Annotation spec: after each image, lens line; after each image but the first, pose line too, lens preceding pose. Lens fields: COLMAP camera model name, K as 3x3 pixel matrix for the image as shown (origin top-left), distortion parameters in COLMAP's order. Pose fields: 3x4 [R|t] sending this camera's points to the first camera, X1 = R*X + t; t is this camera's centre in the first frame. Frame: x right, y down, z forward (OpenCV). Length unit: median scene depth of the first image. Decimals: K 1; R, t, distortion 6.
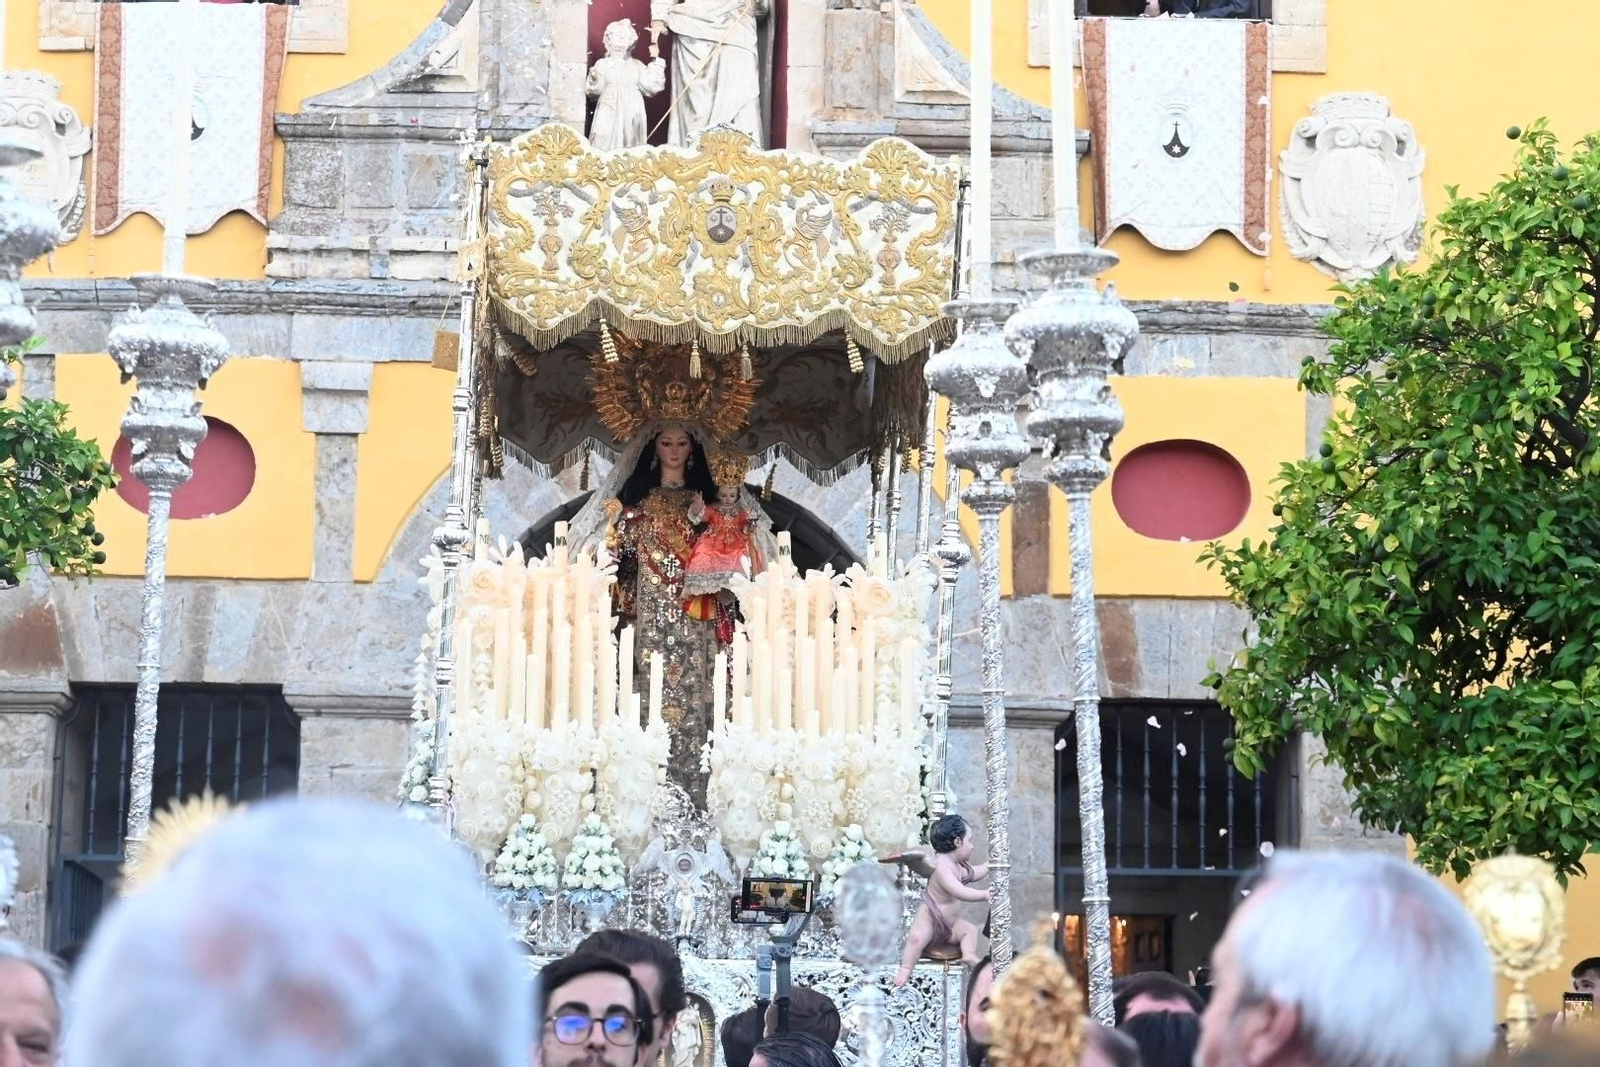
lens RADIAL K [[3594.0, 0, 801.3], [0, 3594.0, 532.8], [0, 0, 1]] dist [0.047034, 0.000000]
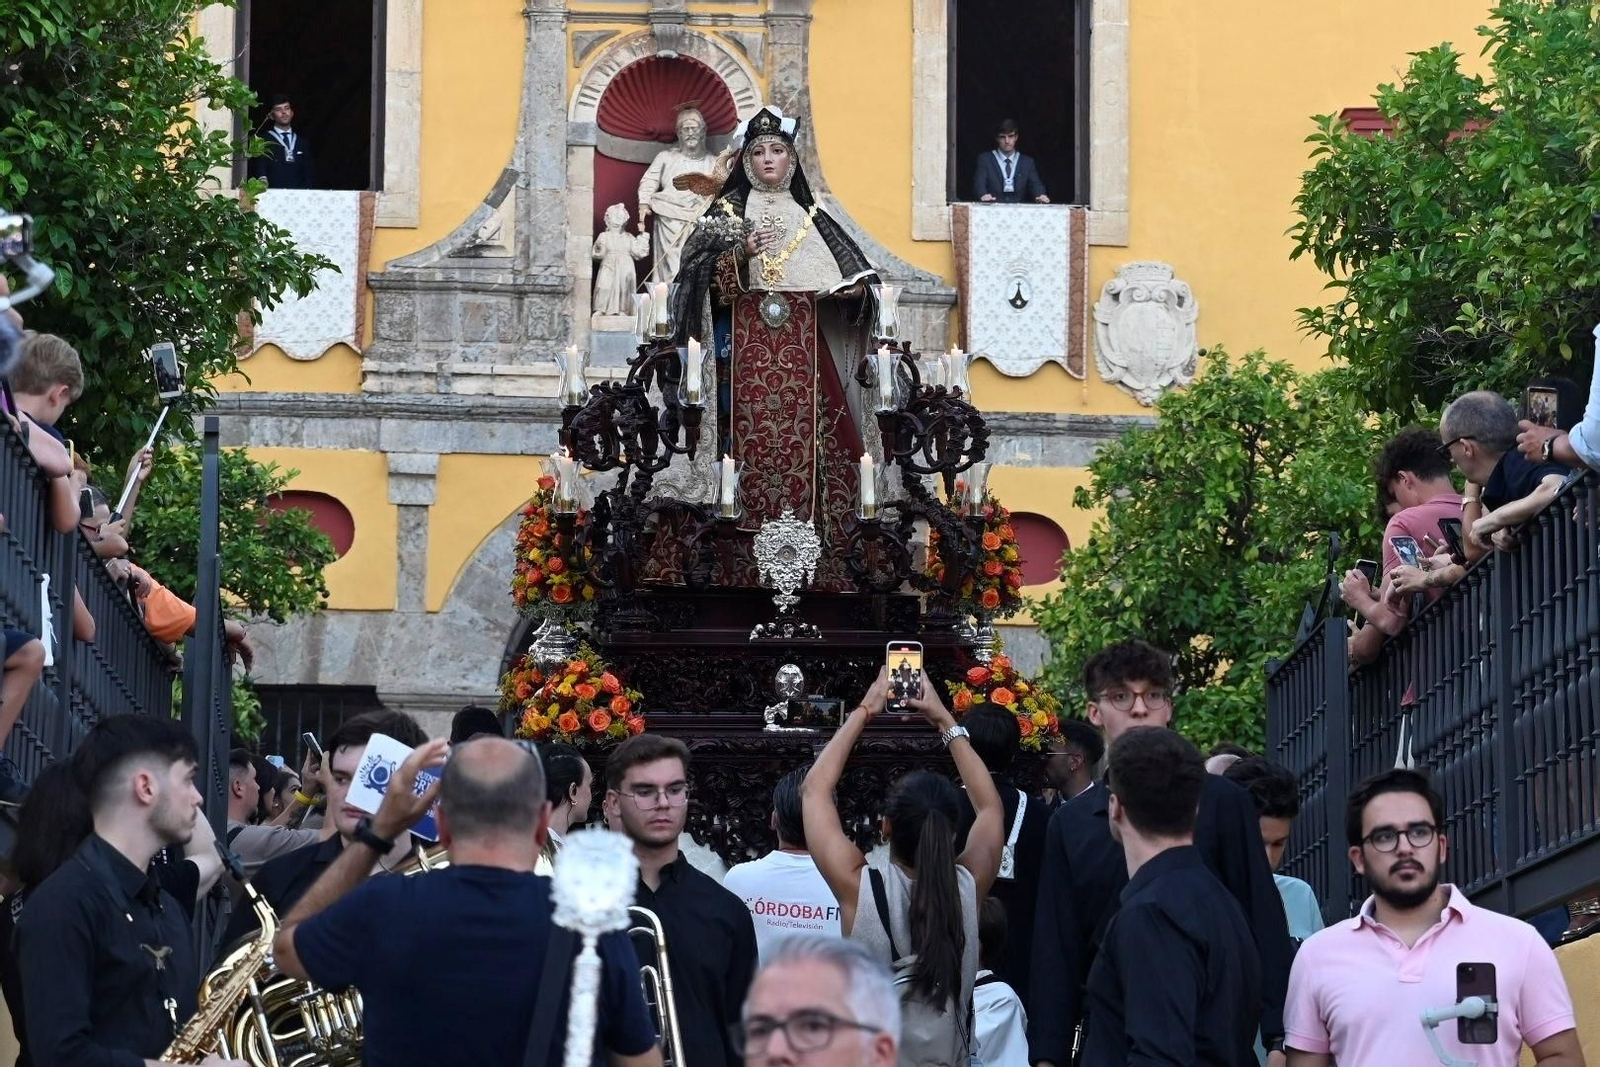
lens RADIAL K [[4865.7, 0, 800.7], [0, 4865.7, 532.9], [0, 0, 1]] dist [0.229197, 0.000000]
pose [[0.999365, 0.004689, 0.035308, -0.046053], [-0.005027, 0.999942, 0.009496, -0.035468], [-0.035262, -0.009667, 0.999331, -0.881491]]
